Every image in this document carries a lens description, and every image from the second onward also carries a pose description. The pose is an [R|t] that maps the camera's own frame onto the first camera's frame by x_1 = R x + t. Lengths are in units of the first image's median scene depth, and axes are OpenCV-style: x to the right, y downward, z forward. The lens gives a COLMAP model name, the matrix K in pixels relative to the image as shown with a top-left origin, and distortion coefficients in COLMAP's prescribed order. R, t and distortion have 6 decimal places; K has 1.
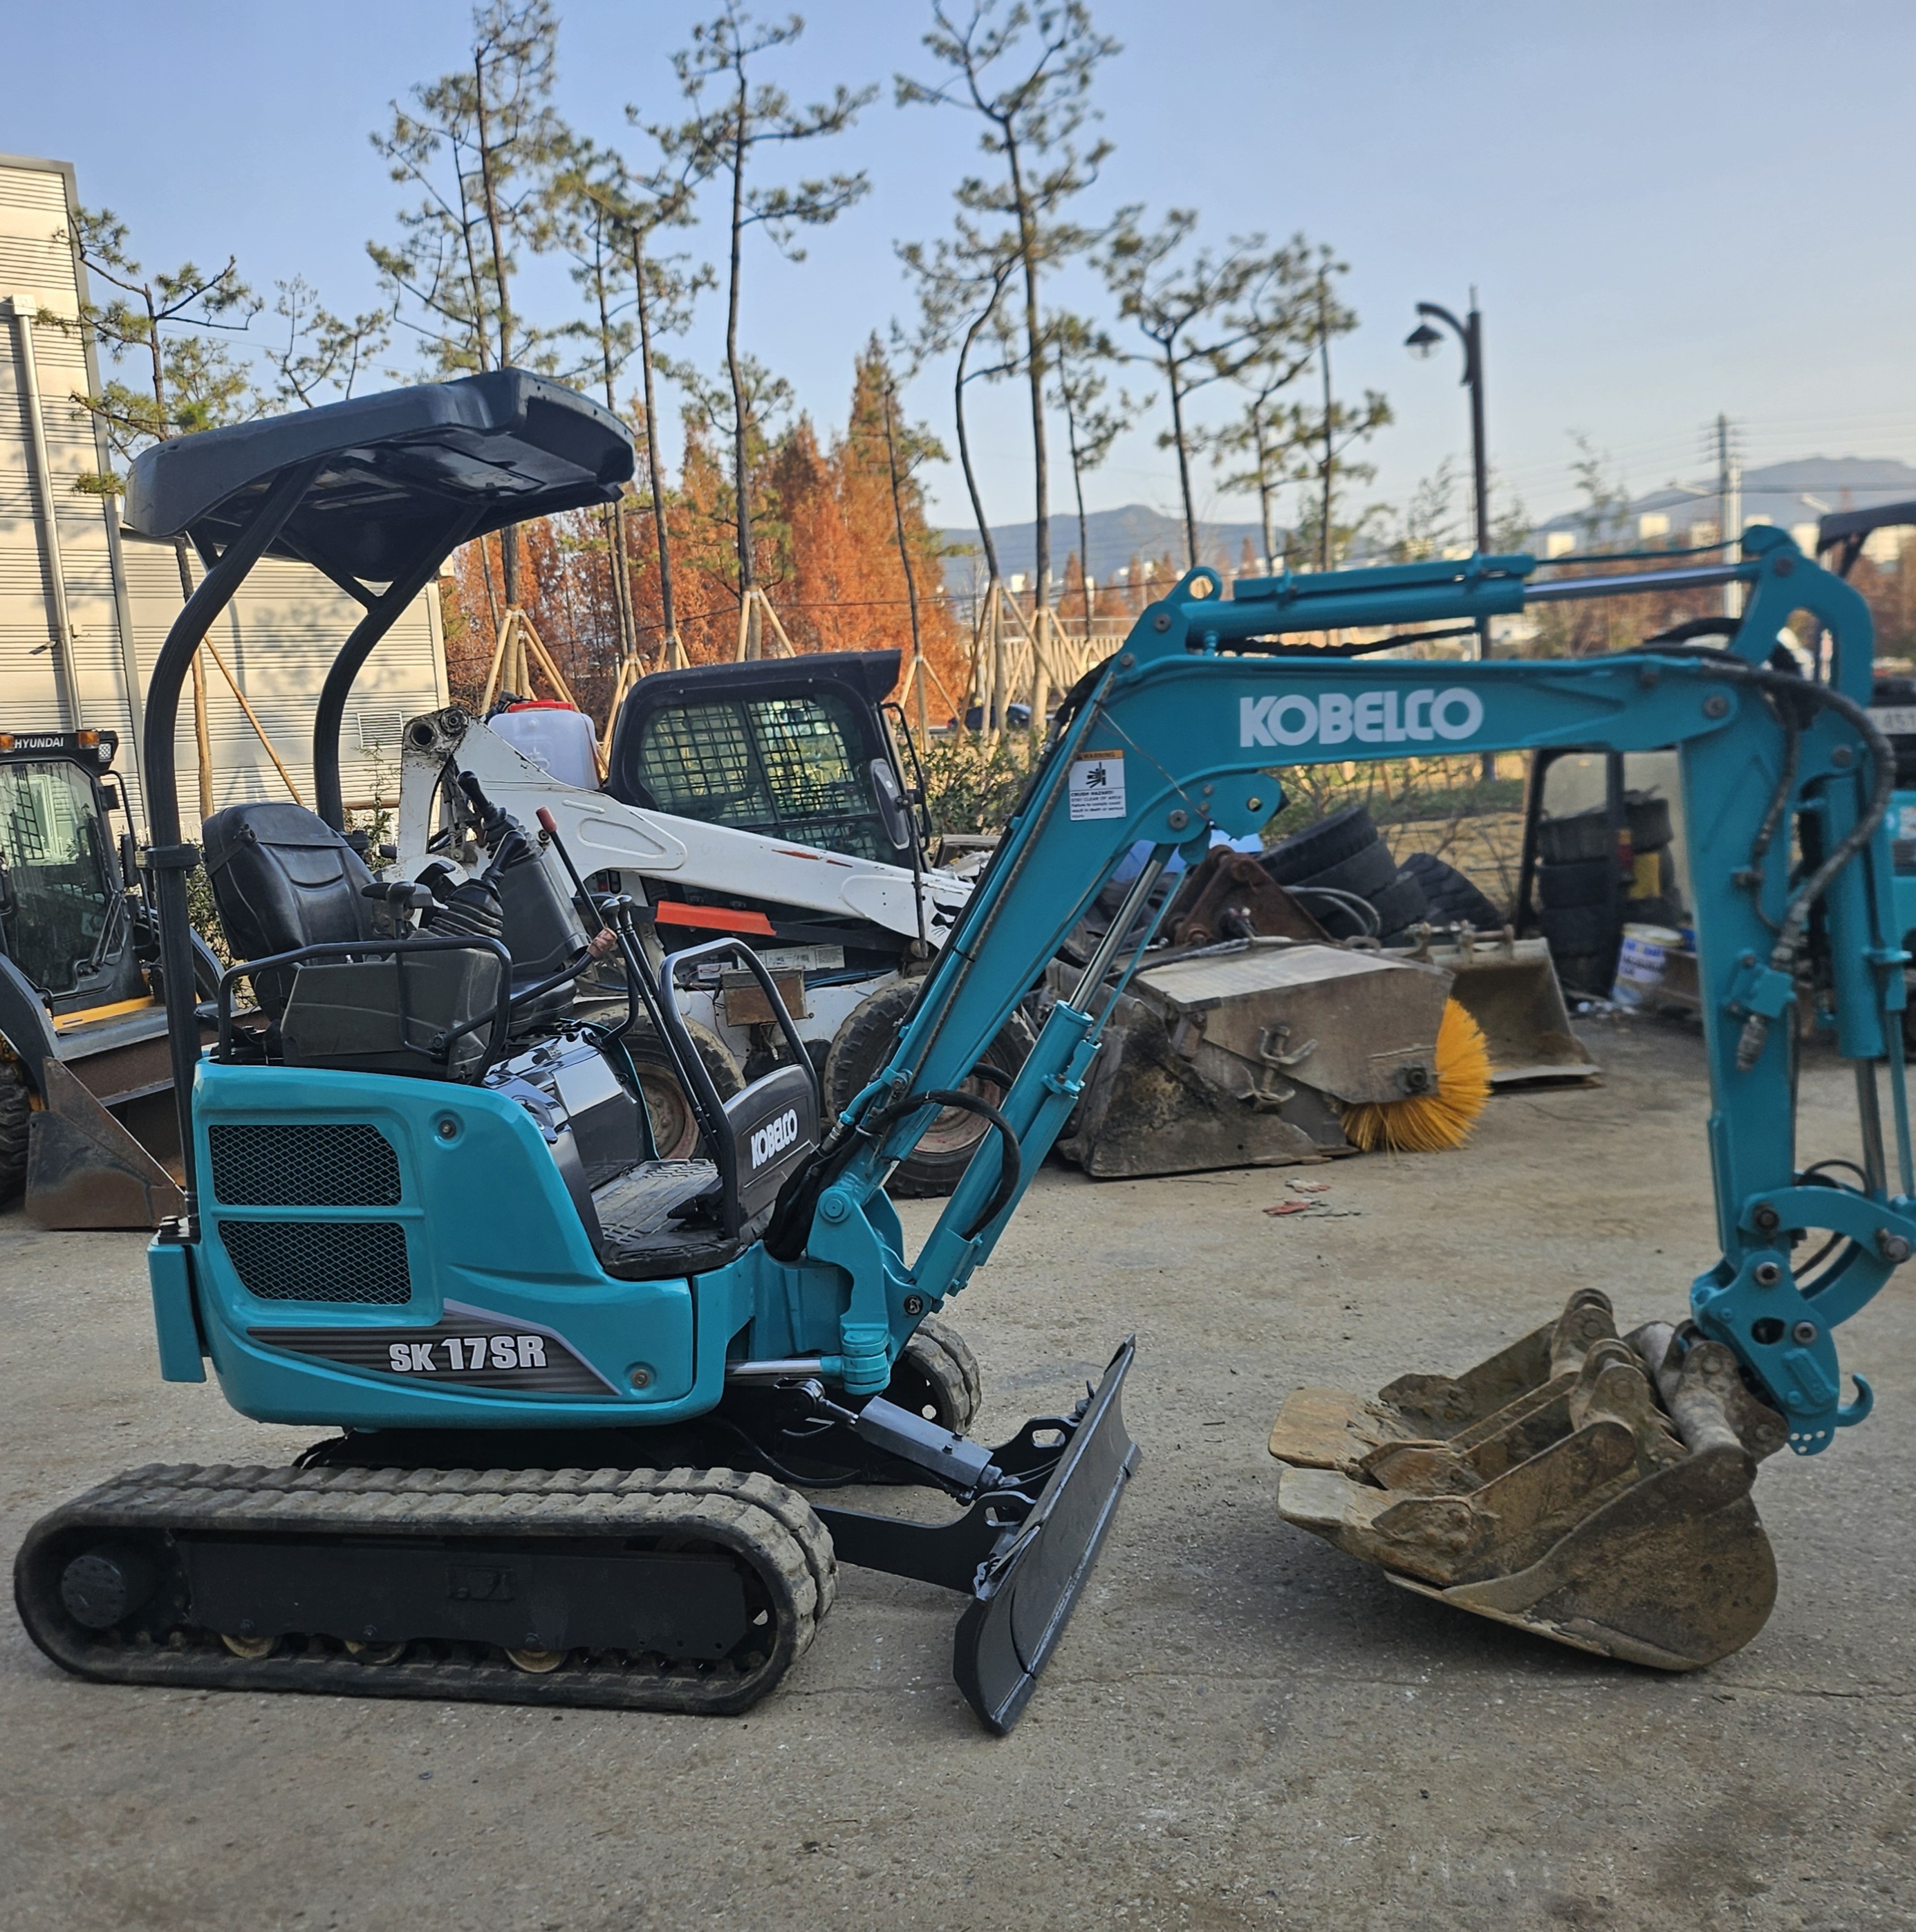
lens RADIAL K [[1920.2, 0, 907.8], [0, 1920.2, 1046.9], [0, 0, 1]] dist [0.060801, -0.074037]
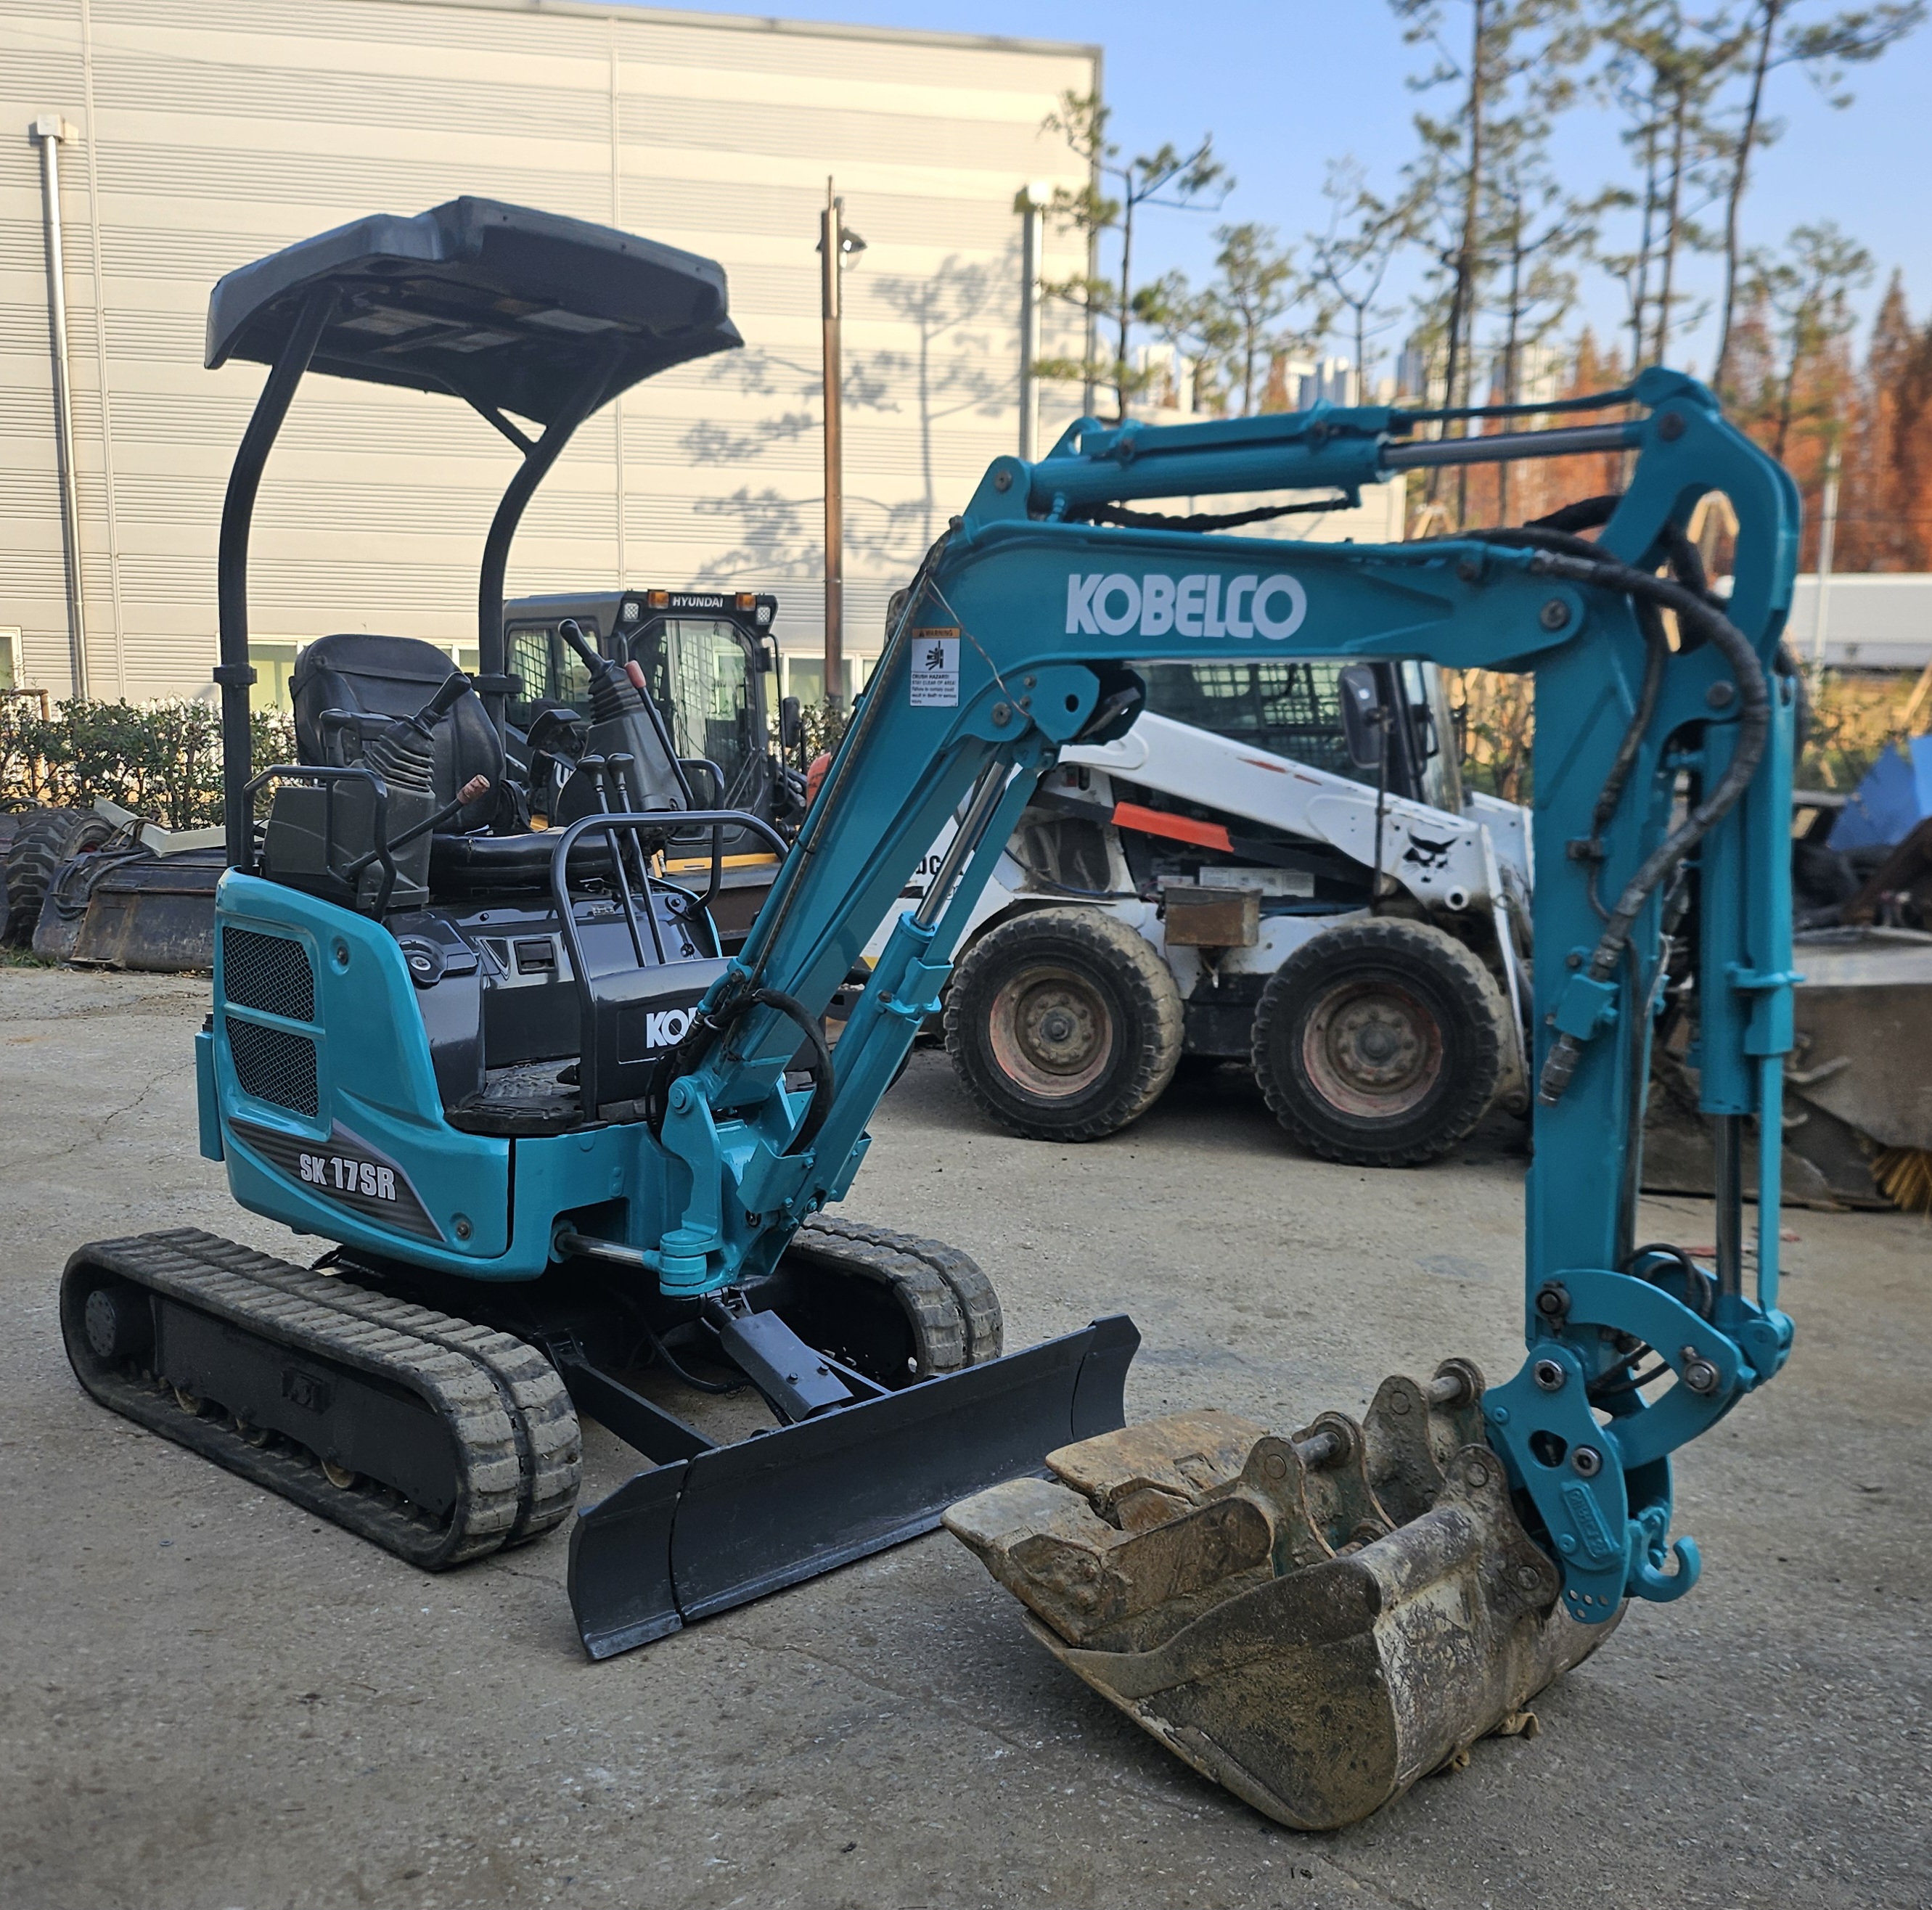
lens RADIAL K [[2015.5, 0, 985.5], [0, 2015.5, 1072.2], [0, 0, 1]] dist [0.040662, -0.044978]
pose [[0.883558, 0.161075, -0.439750, 0.264226], [-0.140292, 0.986904, 0.079612, -0.014534], [0.446815, -0.008648, 0.894585, 0.088586]]
